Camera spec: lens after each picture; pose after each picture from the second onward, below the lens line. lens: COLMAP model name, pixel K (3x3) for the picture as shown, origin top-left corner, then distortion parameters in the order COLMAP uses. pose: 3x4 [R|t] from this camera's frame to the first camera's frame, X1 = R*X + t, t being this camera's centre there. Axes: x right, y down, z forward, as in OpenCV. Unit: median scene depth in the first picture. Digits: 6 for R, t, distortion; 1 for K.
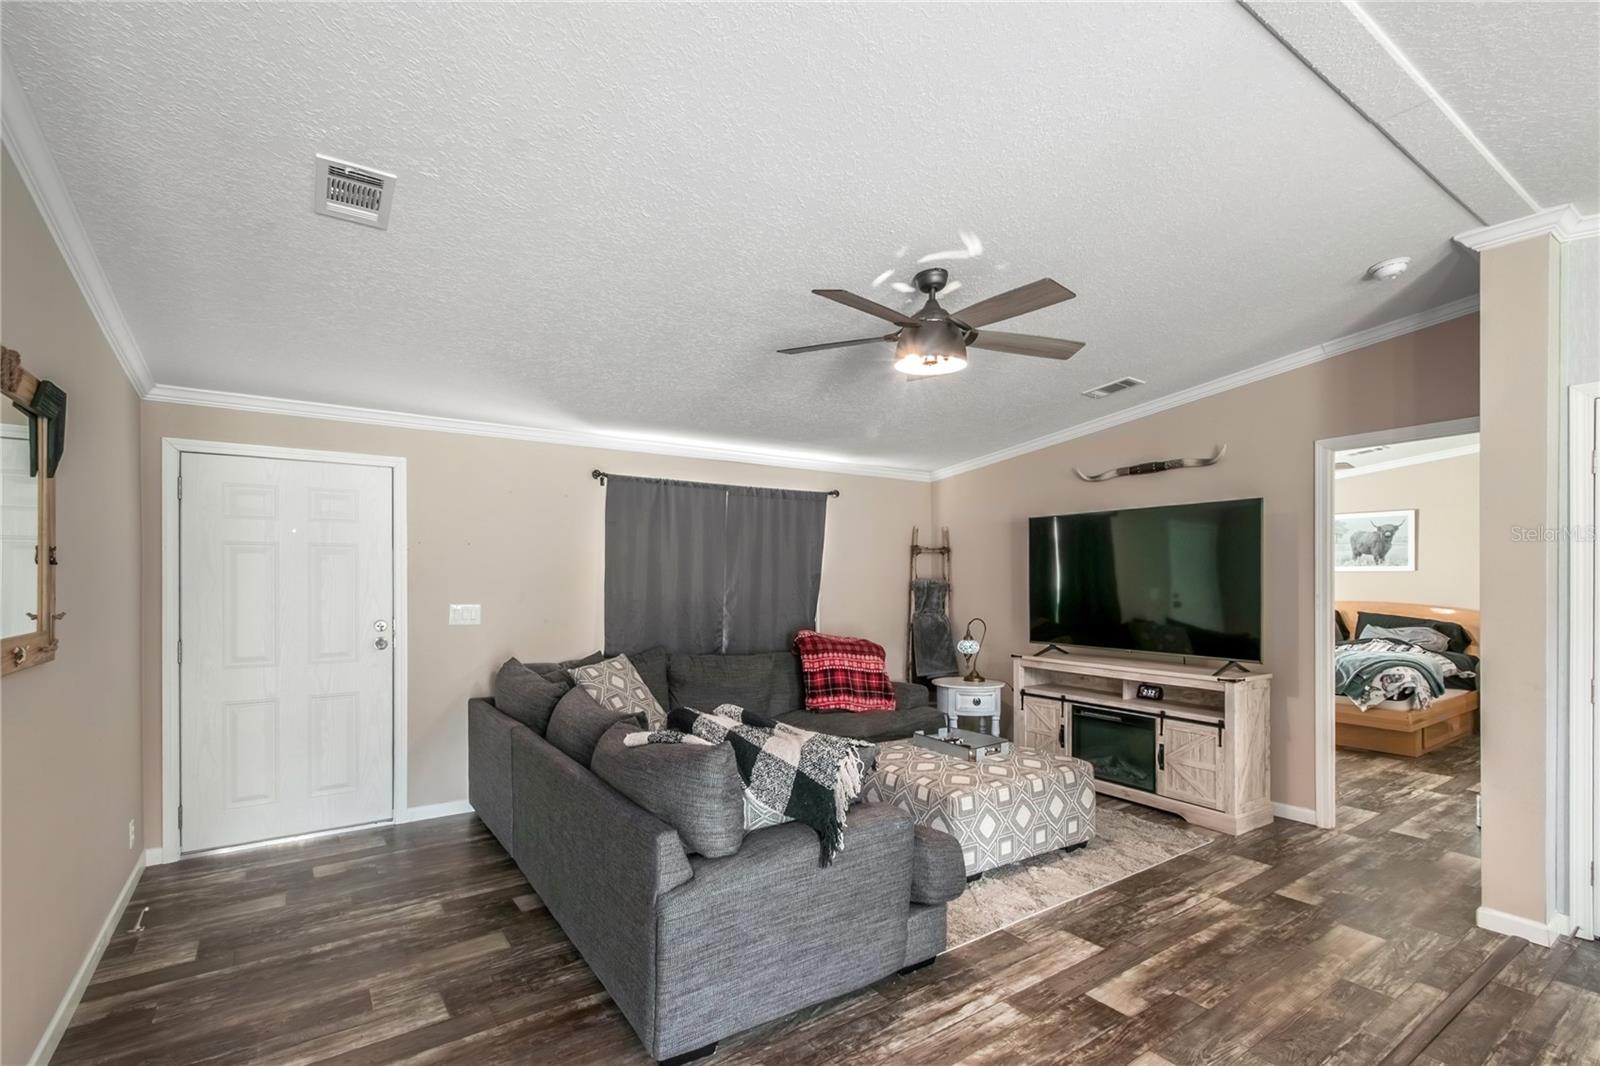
lens RADIAL K [[724.0, 0, 808.0], [0, 724.0, 577.7], [0, 0, 1]] dist [0.003420, -0.001220]
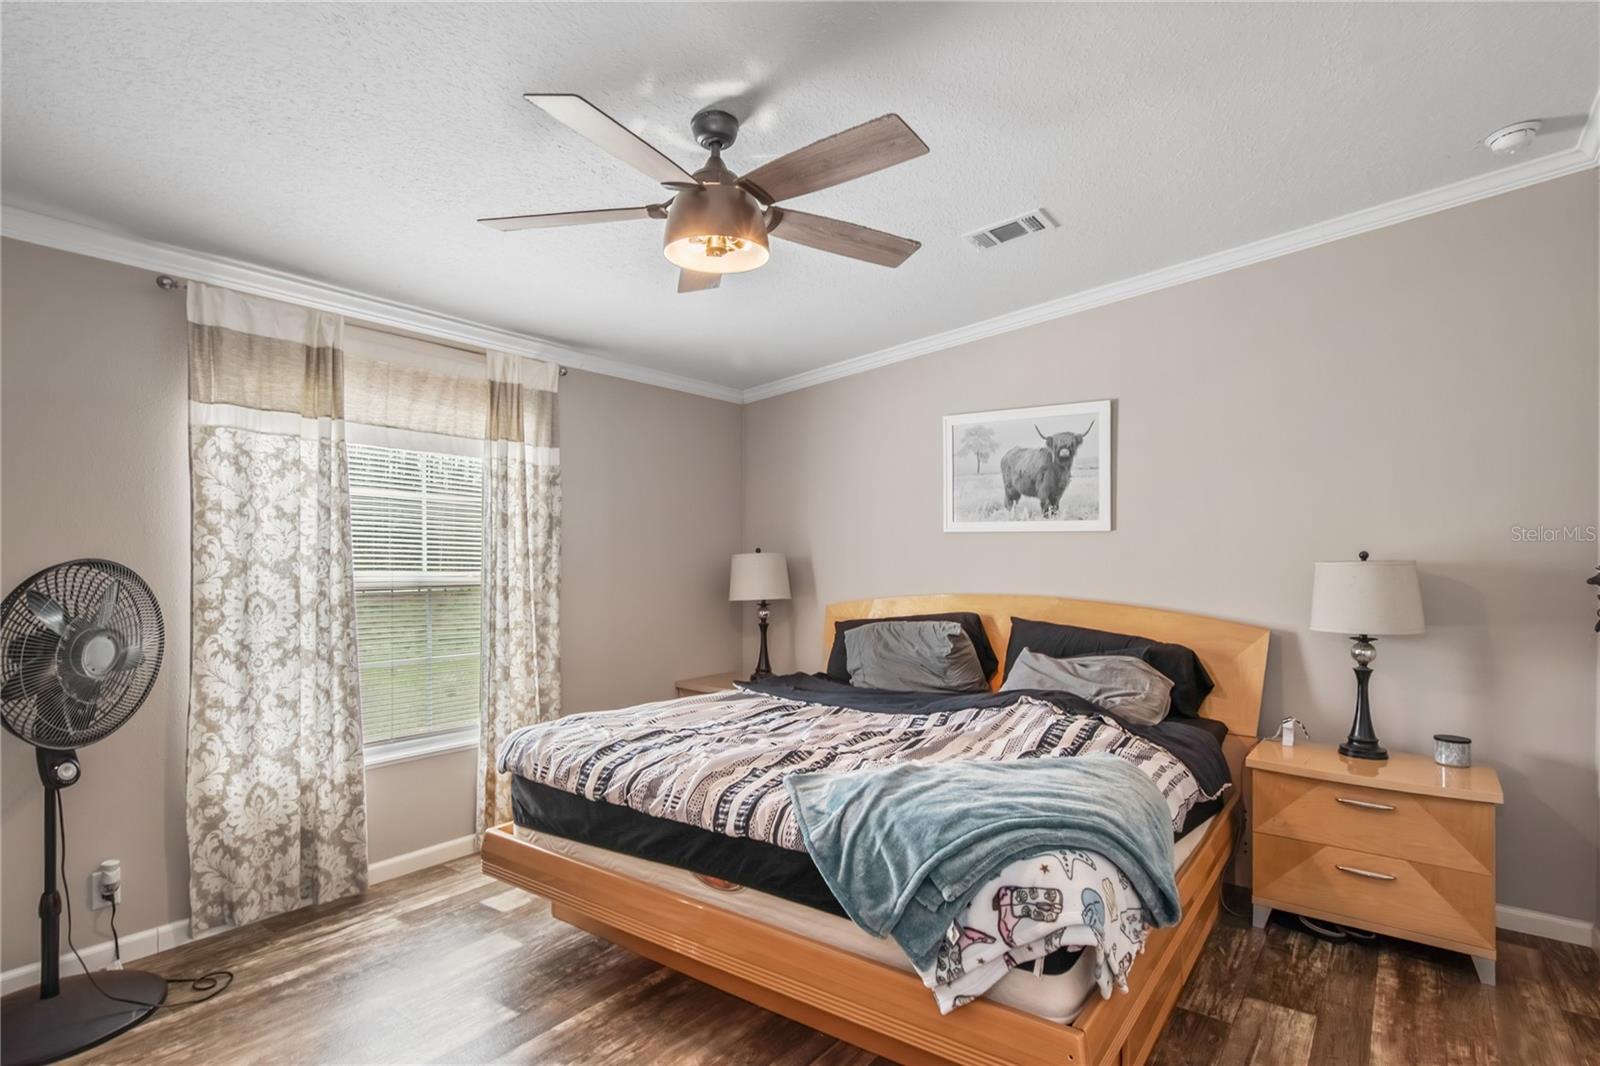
lens RADIAL K [[816.8, 0, 814.5], [0, 816.8, 538.0], [0, 0, 1]] dist [0.004791, -0.002099]
pose [[0.943822, 0.015746, 0.330078, 0.475274], [-0.008707, 0.999702, -0.022793, 0.008789], [-0.330339, 0.018638, 0.943678, 0.557226]]
